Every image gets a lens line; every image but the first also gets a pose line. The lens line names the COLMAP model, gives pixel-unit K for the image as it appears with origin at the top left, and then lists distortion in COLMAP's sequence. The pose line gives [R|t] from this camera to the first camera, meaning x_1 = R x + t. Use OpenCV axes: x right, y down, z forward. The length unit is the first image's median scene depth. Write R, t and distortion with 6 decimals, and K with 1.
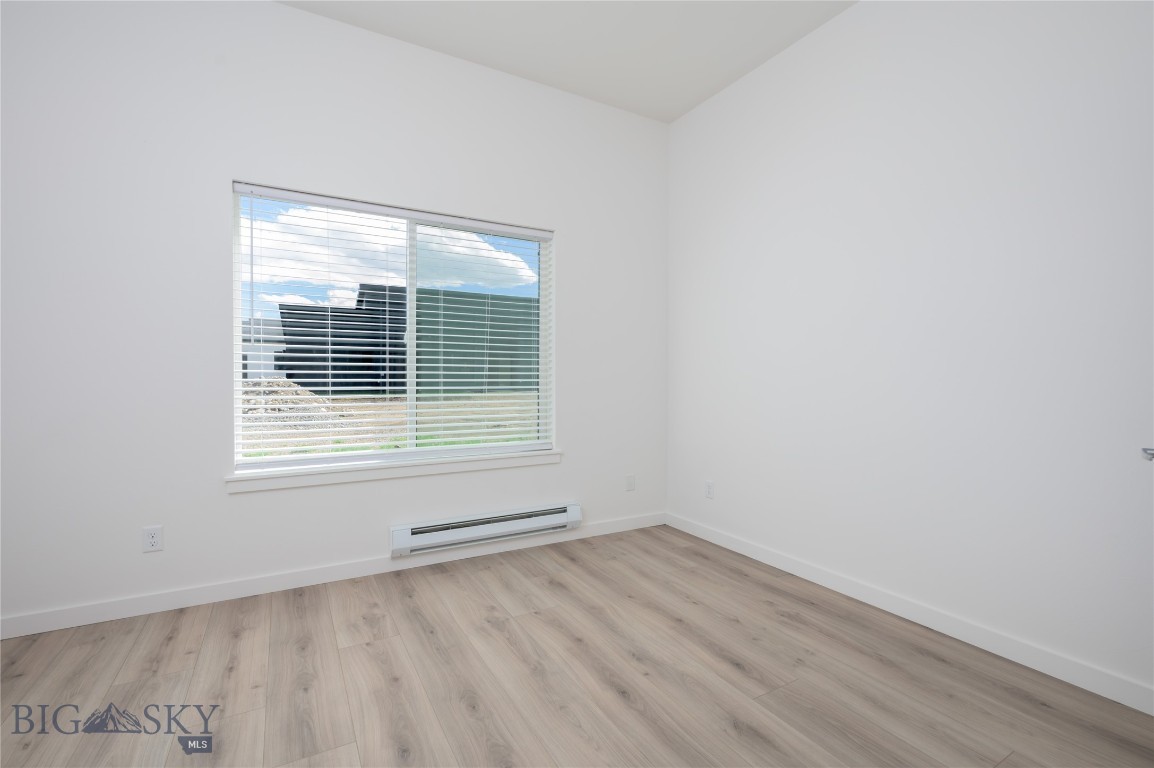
lens RADIAL K [[513.4, 0, 579.4], [0, 513.4, 386.7], [0, 0, 1]] dist [-0.002793, -0.000559]
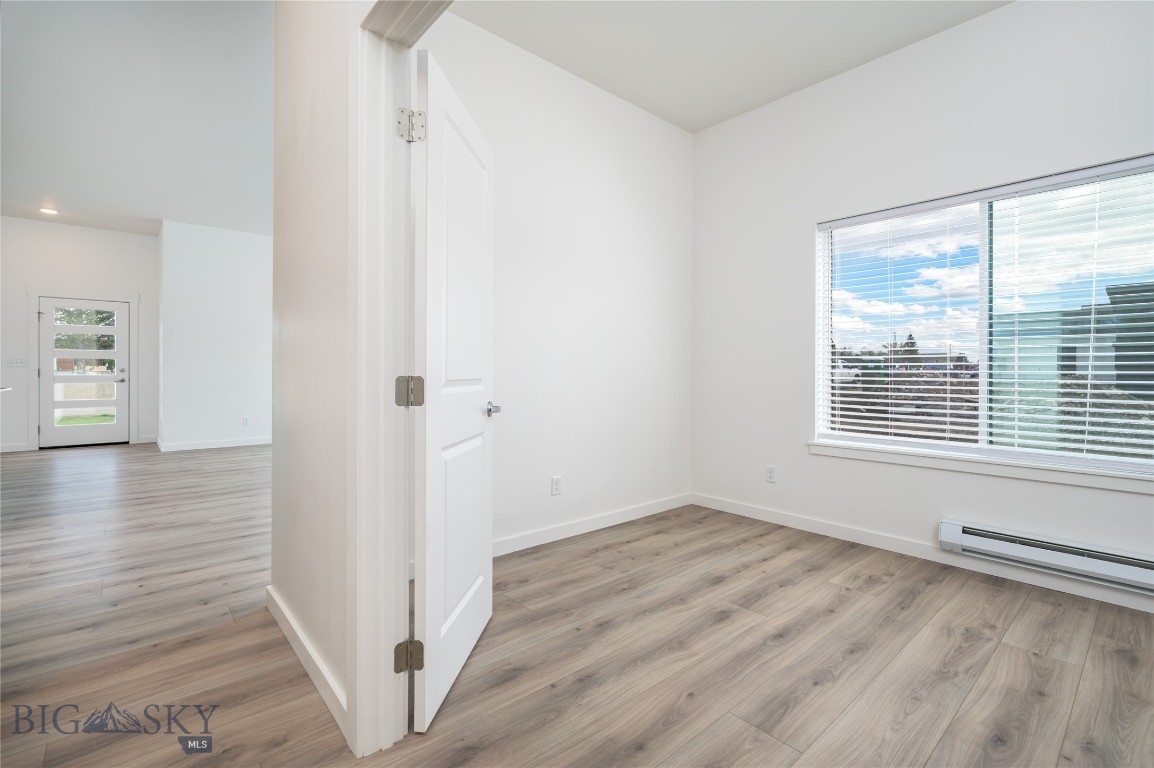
lens RADIAL K [[513.4, 0, 572.1], [0, 513.4, 378.8], [0, 0, 1]] dist [-0.002793, -0.000559]
pose [[0.198584, 0.013568, -0.979990, 0.583113], [-0.028956, 0.999549, 0.007971, 0.016422], [0.979656, 0.026793, 0.198887, 0.103897]]
